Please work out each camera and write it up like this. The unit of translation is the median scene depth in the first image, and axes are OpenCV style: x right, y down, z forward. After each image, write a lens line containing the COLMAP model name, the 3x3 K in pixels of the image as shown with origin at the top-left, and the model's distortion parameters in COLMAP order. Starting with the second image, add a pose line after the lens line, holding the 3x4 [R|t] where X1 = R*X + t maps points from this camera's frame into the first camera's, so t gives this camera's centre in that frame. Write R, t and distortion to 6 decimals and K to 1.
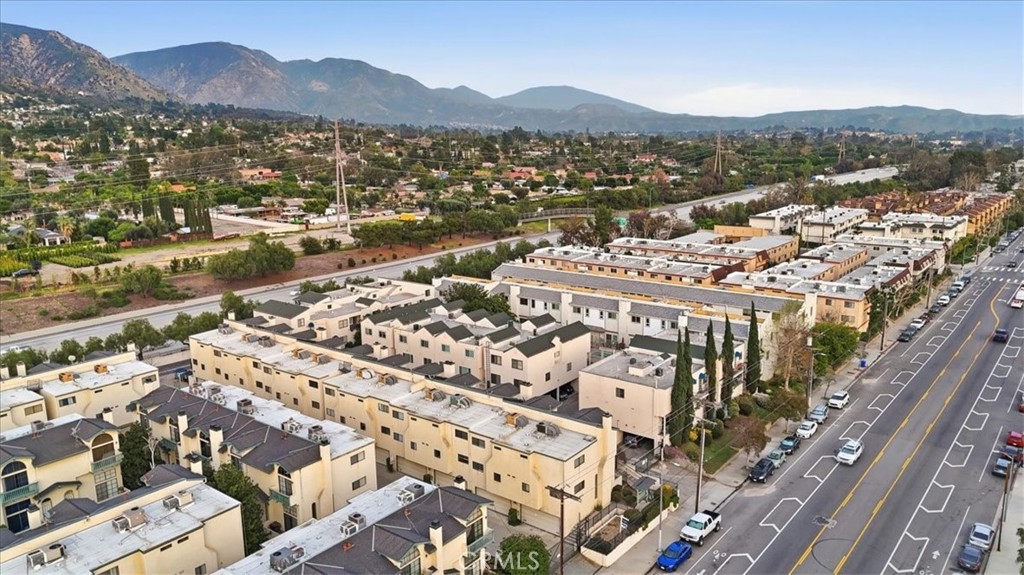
lens RADIAL K [[748.4, 0, 511.1], [0, 748.4, 285.4], [0, 0, 1]] dist [0.076407, -0.070097]
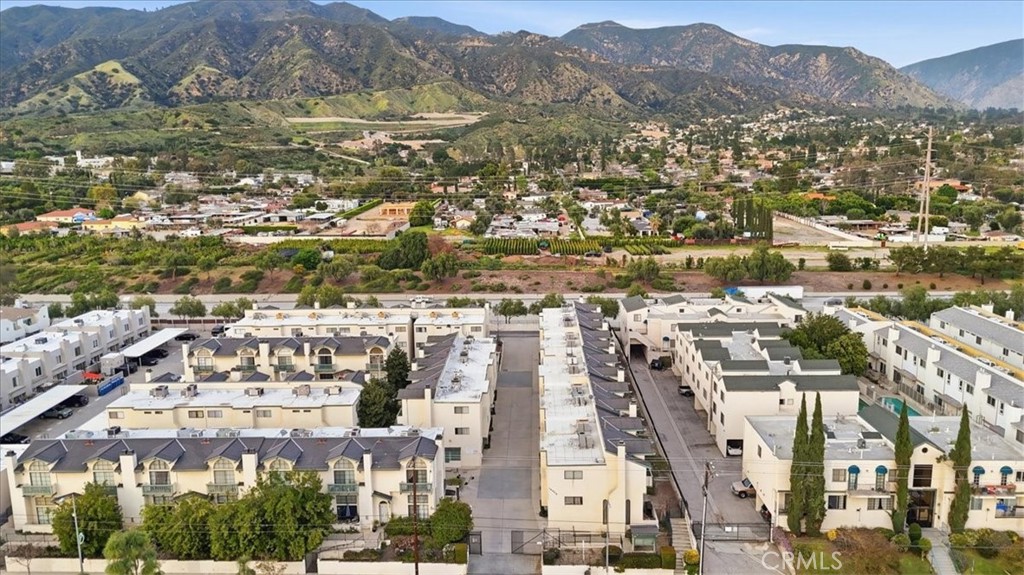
lens RADIAL K [[748.4, 0, 511.1], [0, 748.4, 285.4], [0, 0, 1]] dist [0.076407, -0.070097]
pose [[0.590471, 0.149543, -0.793083, 0.366509], [-0.157857, 0.985103, 0.068222, -0.033389], [0.791471, 0.084911, 0.605281, 0.135605]]
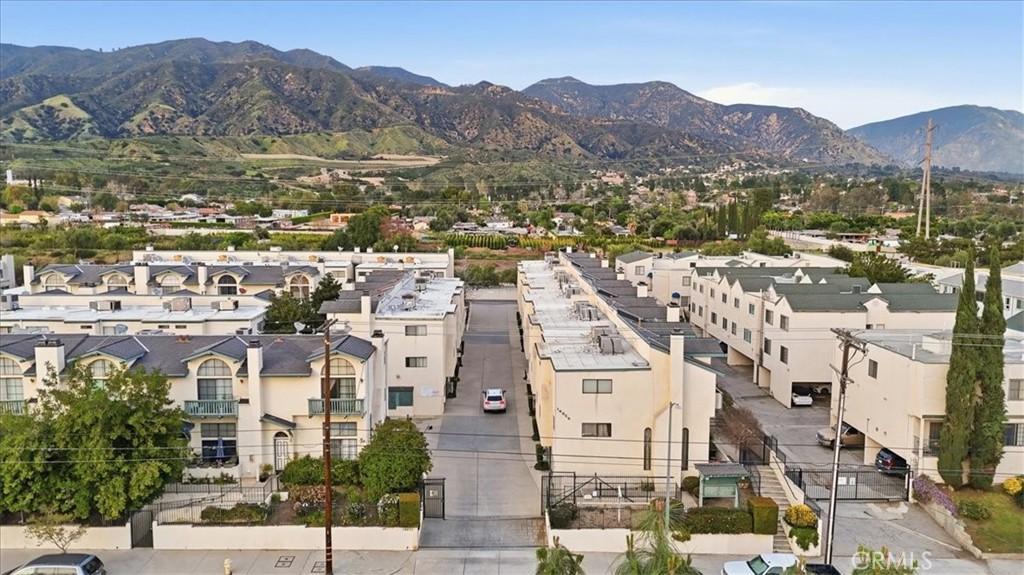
lens RADIAL K [[748.4, 0, 511.1], [0, 748.4, 285.4], [0, 0, 1]] dist [0.076407, -0.070097]
pose [[0.632211, 0.103825, -0.767808, 0.232701], [-0.172649, 0.984943, -0.008972, 0.076842], [0.755316, 0.138234, 0.640617, 0.244637]]
